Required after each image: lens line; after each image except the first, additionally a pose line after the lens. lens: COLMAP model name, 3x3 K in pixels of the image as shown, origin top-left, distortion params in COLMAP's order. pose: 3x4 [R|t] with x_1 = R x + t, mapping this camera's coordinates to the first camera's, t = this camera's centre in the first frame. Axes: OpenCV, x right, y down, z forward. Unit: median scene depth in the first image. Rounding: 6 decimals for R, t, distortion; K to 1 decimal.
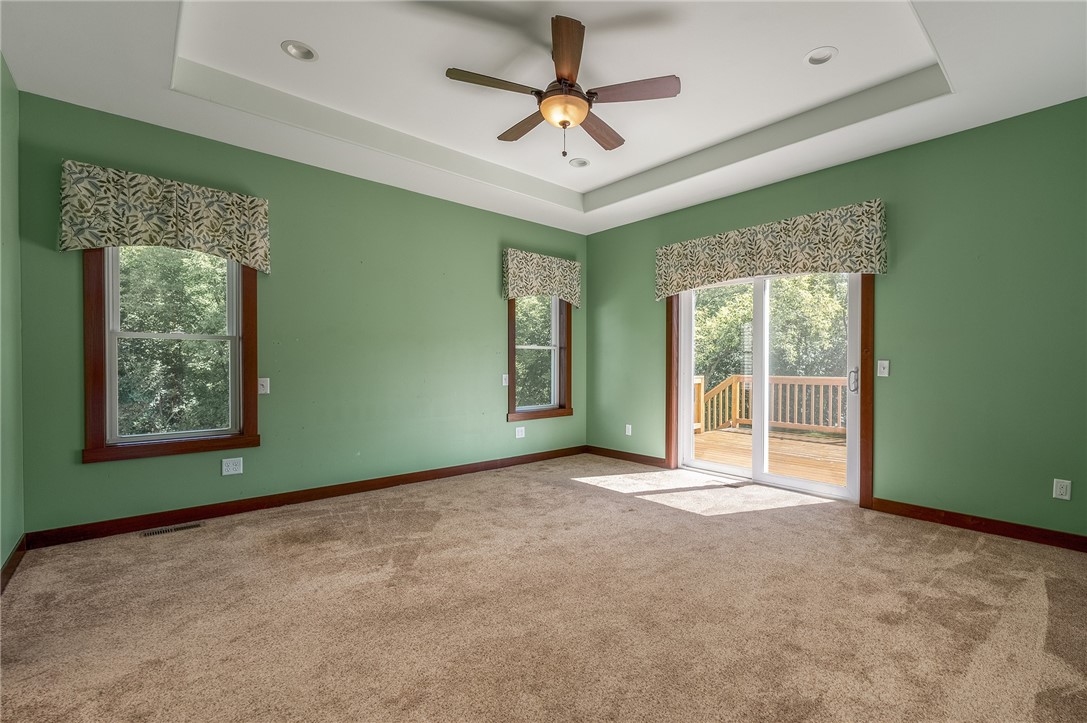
lens RADIAL K [[442.0, 0, 565.9], [0, 442.0, 365.2], [0, 0, 1]] dist [0.002444, -0.000271]
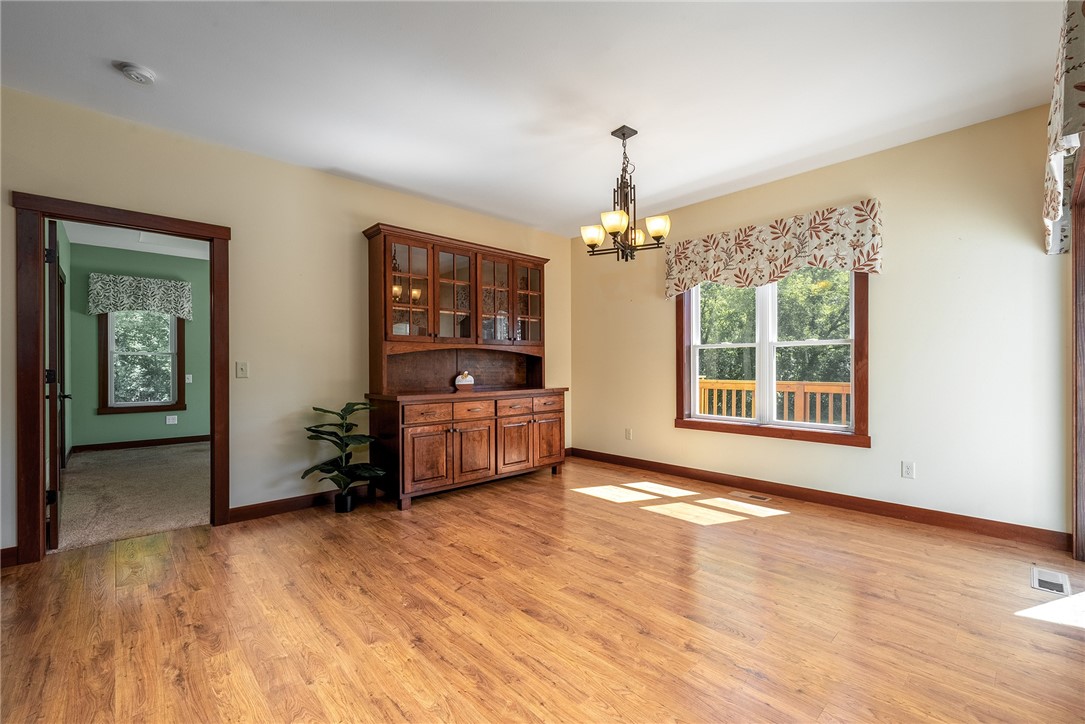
lens RADIAL K [[459.0, 0, 554.2], [0, 459.0, 368.9], [0, 0, 1]] dist [0.010274, -0.001596]
pose [[0.999881, 0.000975, -0.015425, 0.983109], [-0.000998, 0.999998, -0.001513, 0.004719], [0.015424, 0.001528, 0.999880, -1.030617]]
